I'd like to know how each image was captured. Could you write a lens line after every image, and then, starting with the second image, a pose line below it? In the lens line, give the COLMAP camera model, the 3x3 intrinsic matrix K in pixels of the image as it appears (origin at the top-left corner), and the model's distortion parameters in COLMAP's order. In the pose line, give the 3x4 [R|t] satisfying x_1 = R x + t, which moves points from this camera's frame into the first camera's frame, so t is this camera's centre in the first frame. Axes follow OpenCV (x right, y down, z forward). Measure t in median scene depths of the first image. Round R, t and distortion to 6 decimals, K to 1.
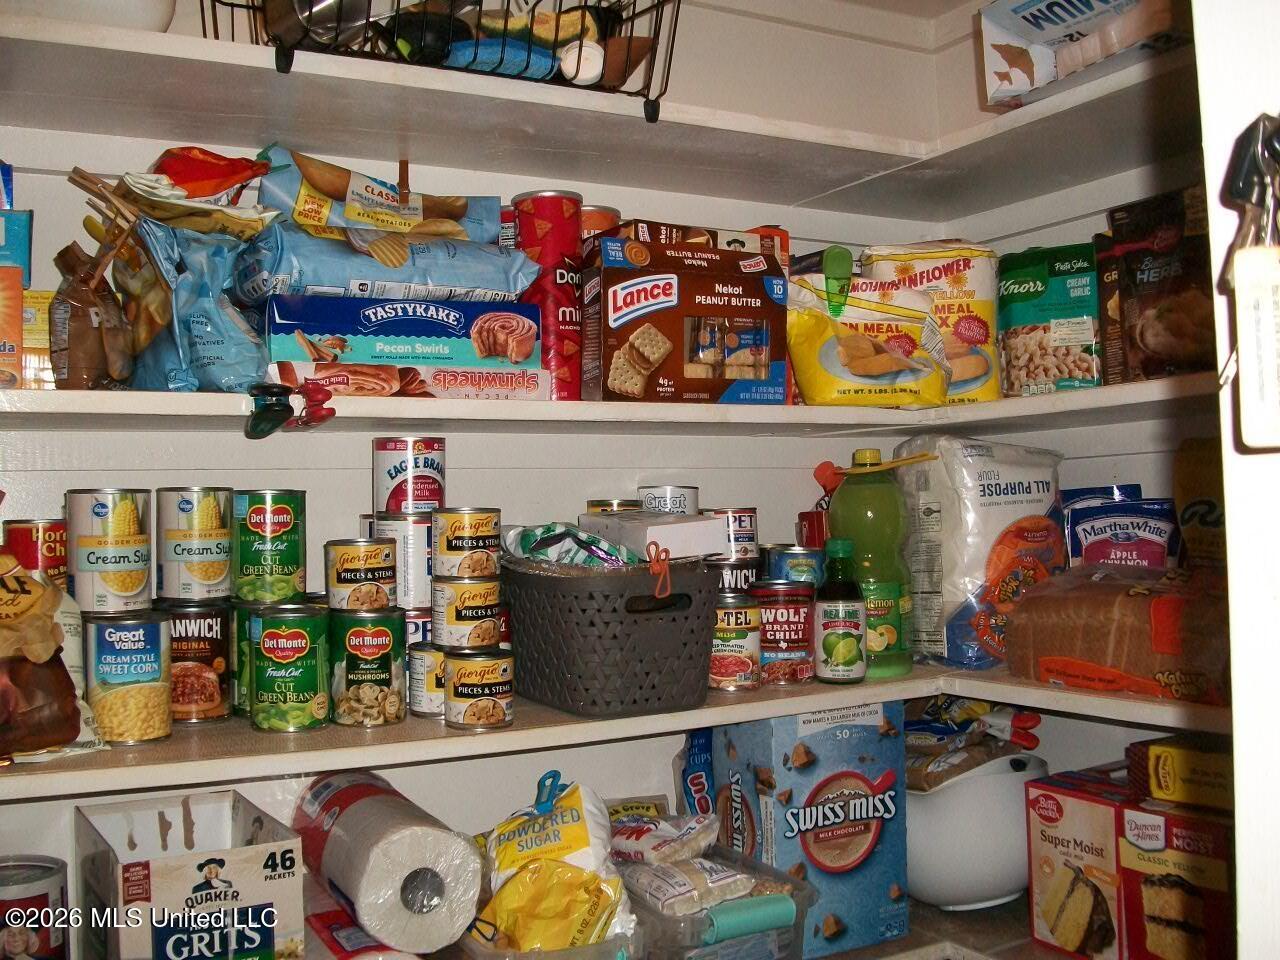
lens RADIAL K [[1316.5, 0, 640.0], [0, 1316.5, 480.0], [0, 0, 1]] dist [-0.156587, 0.109776]
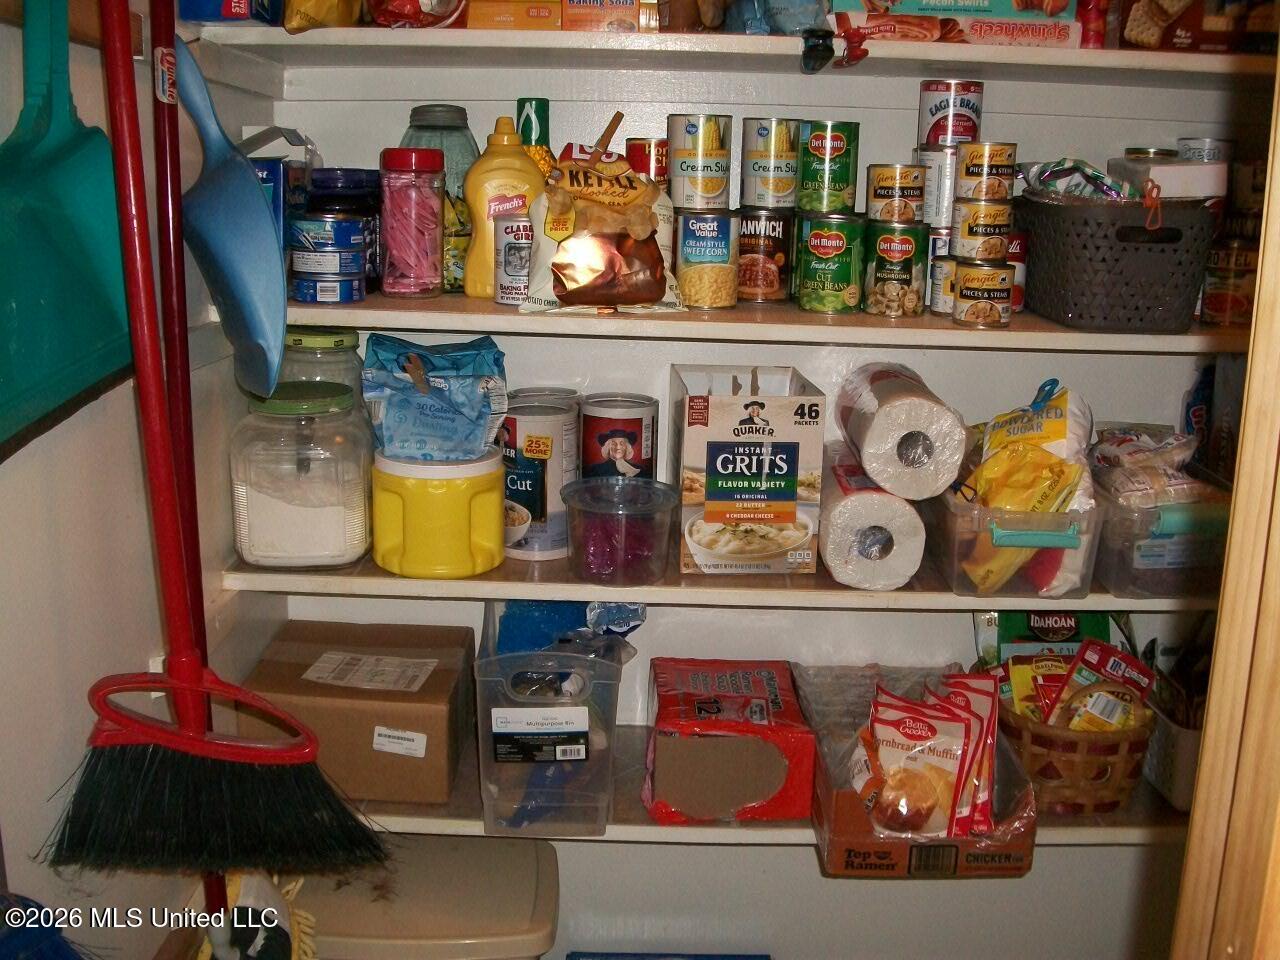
lens RADIAL K [[1316.5, 0, 640.0], [0, 1316.5, 480.0], [0, 0, 1]] dist [-0.156587, 0.109776]
pose [[0.870559, 0.144704, -0.470306, 0.189596], [-0.027556, 0.968619, 0.247018, 0.039771], [0.491292, -0.202084, 0.847227, -0.197278]]
